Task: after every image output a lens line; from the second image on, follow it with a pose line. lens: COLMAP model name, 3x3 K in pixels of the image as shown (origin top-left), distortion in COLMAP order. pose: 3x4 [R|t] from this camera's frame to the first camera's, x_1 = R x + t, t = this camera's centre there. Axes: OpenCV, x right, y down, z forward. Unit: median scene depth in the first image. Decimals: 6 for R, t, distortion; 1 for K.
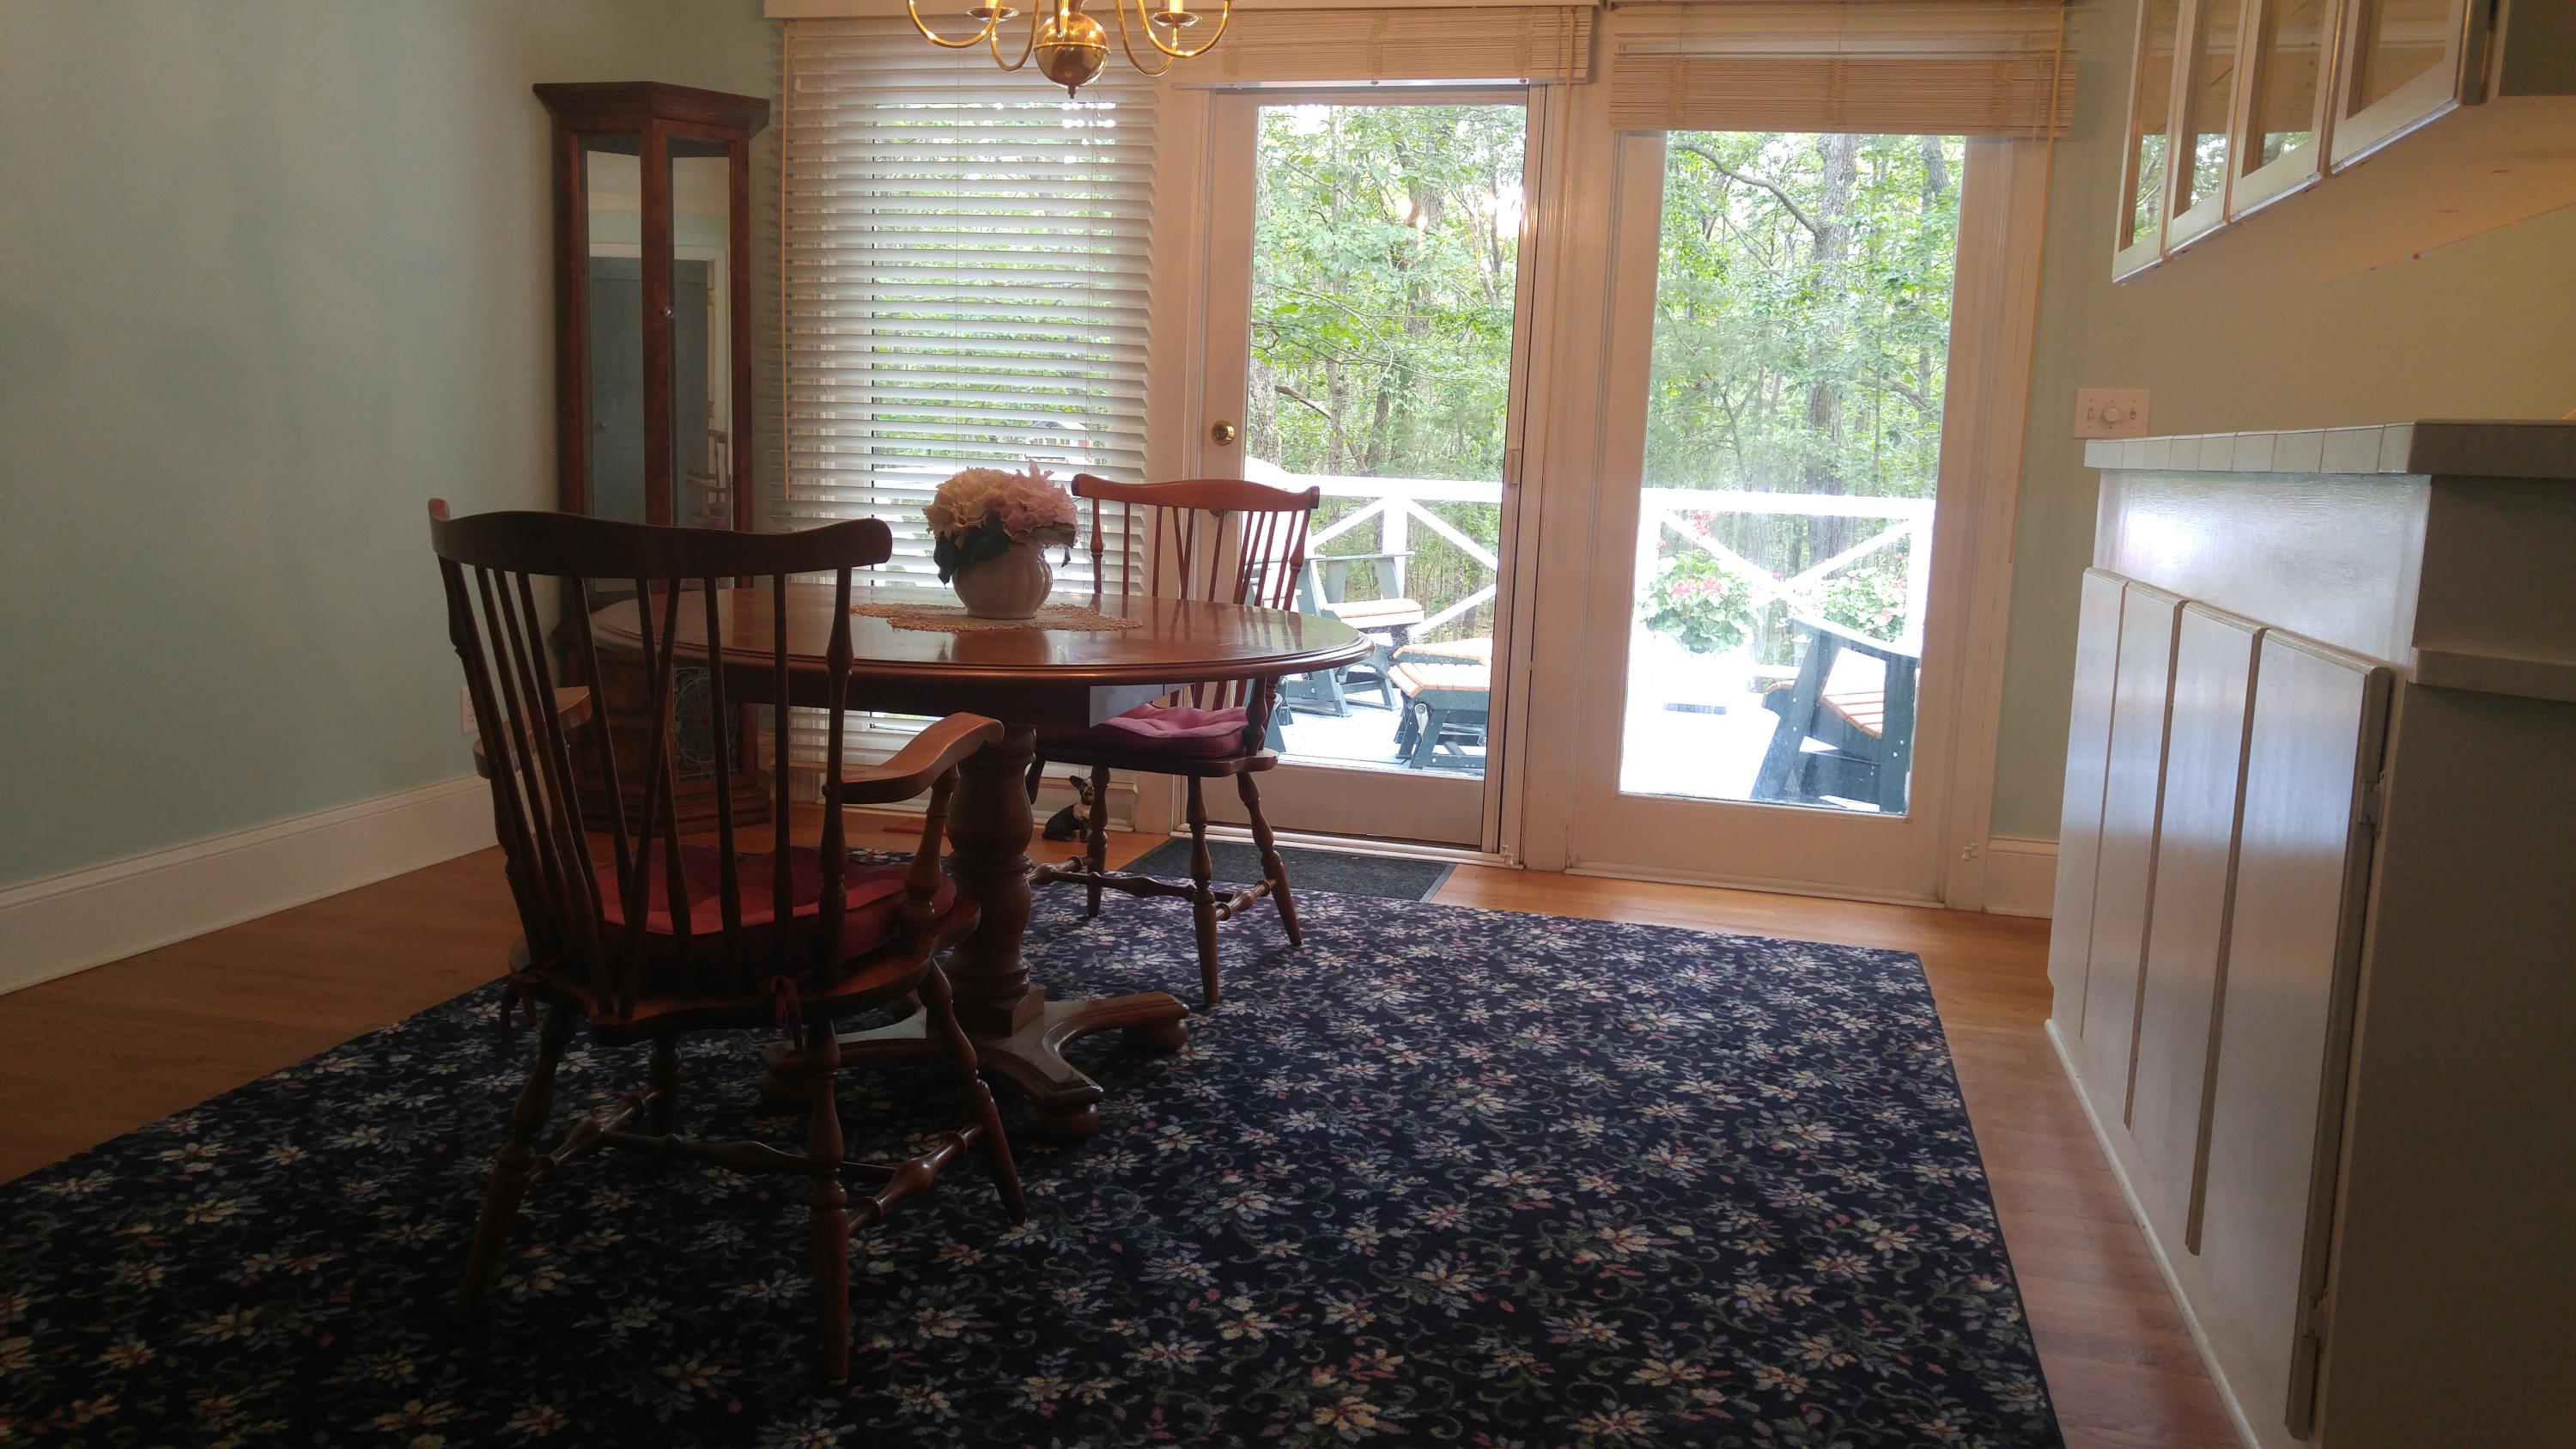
lens RADIAL K [[1890.1, 0, 1283.7], [0, 1890.1, 672.5], [0, 0, 1]] dist [0.002038, 0.000623]
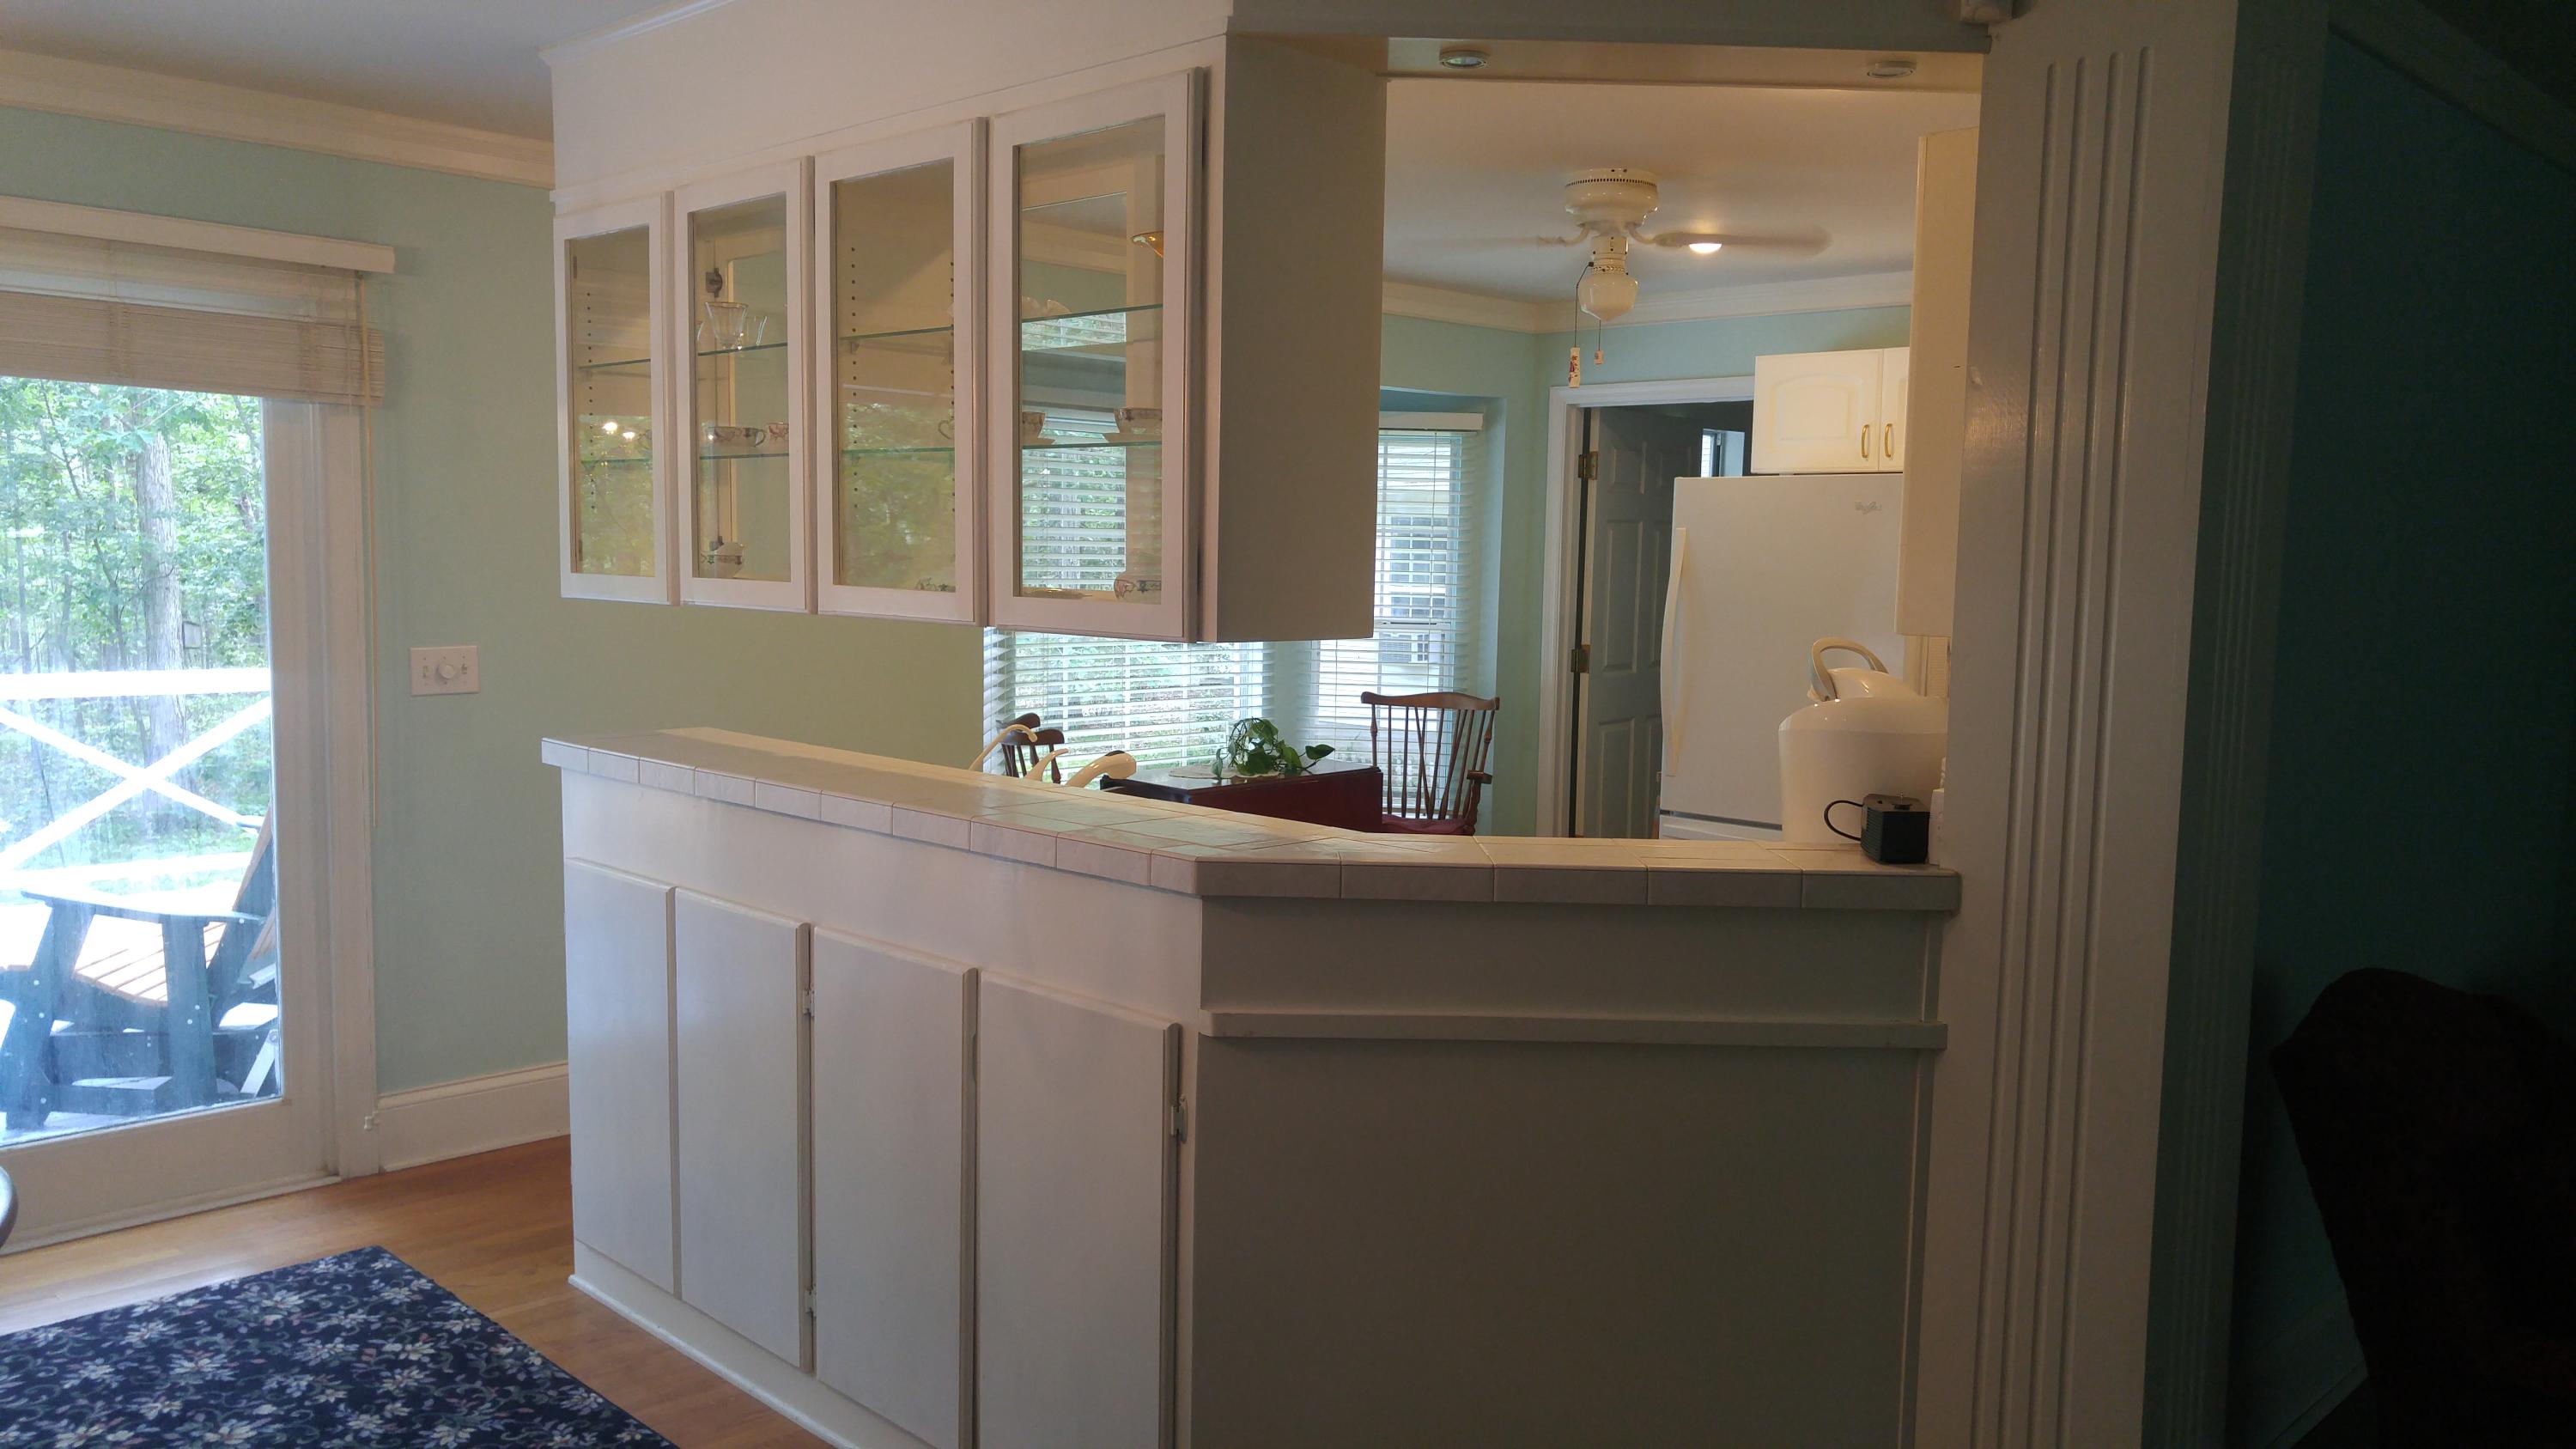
lens RADIAL K [[1871.1, 0, 1288.0], [0, 1871.1, 724.5], [0, 0, 1]] dist [0.004580, 0.006272]
pose [[0.485490, -0.110316, 0.867254, -0.276228], [0.104873, 0.992192, 0.067500, -0.150076], [-0.867929, 0.058180, 0.493269, 0.104352]]
